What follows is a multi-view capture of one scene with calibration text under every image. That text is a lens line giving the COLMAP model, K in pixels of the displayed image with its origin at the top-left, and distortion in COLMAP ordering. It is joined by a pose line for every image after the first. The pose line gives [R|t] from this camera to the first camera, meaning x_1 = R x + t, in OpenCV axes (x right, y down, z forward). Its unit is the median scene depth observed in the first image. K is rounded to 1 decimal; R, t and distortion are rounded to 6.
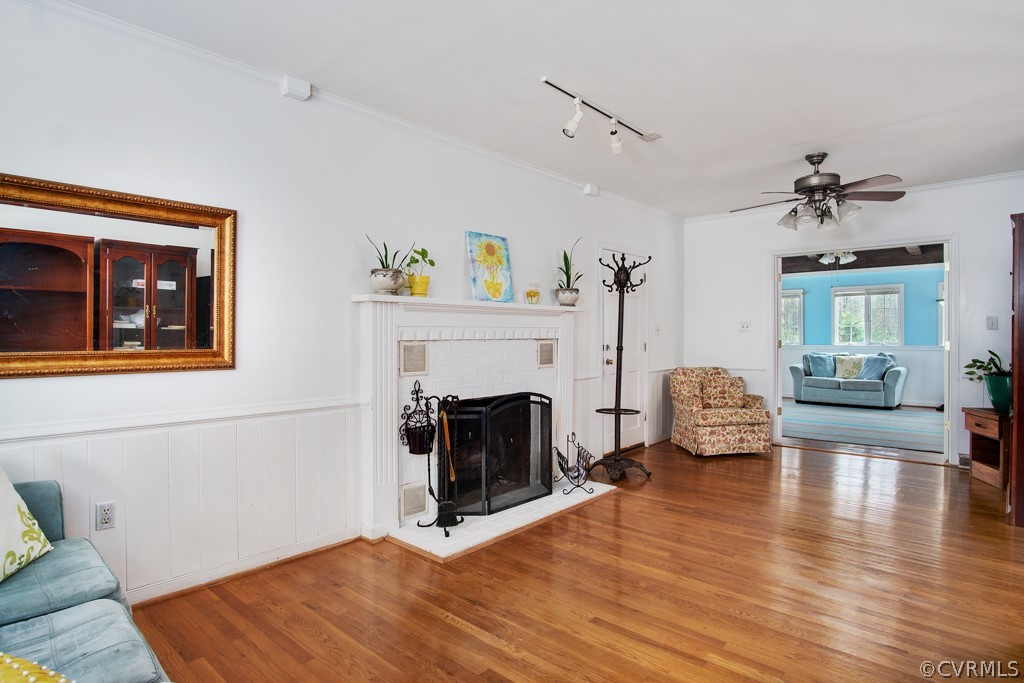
lens RADIAL K [[541.8, 0, 510.7], [0, 541.8, 334.6], [0, 0, 1]] dist [-0.000798, 0.002638]
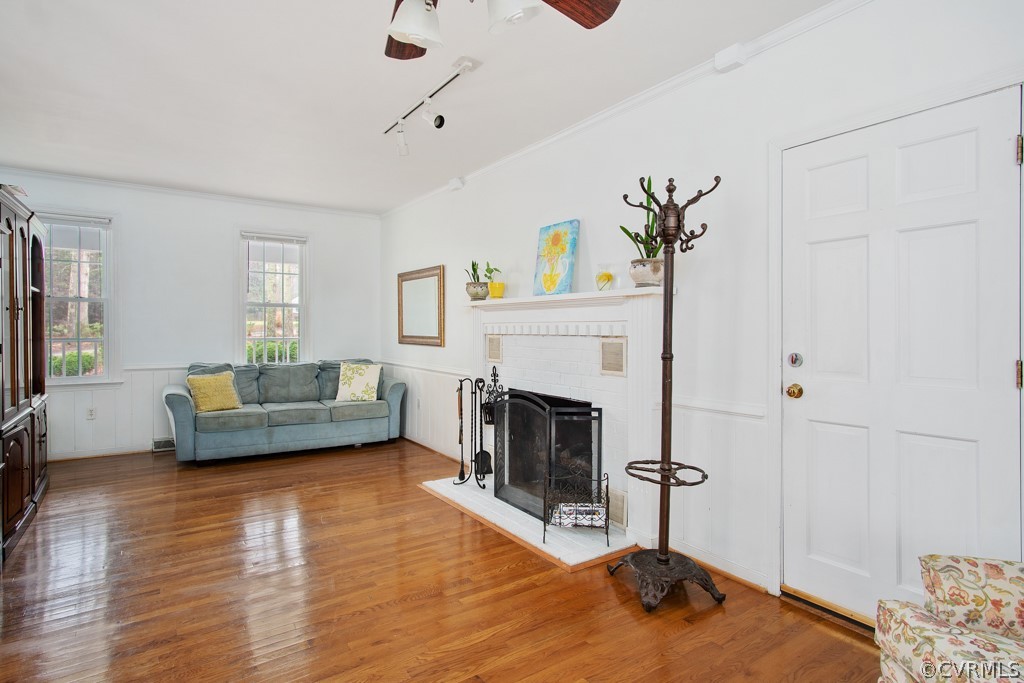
lens RADIAL K [[541.8, 0, 510.7], [0, 541.8, 334.6], [0, 0, 1]] dist [-0.000798, 0.002638]
pose [[-0.230564, 0.013274, -0.972967, 0.758056], [-0.000133, 0.999907, 0.013673, -0.004103], [0.973057, 0.003282, -0.230541, 0.965474]]
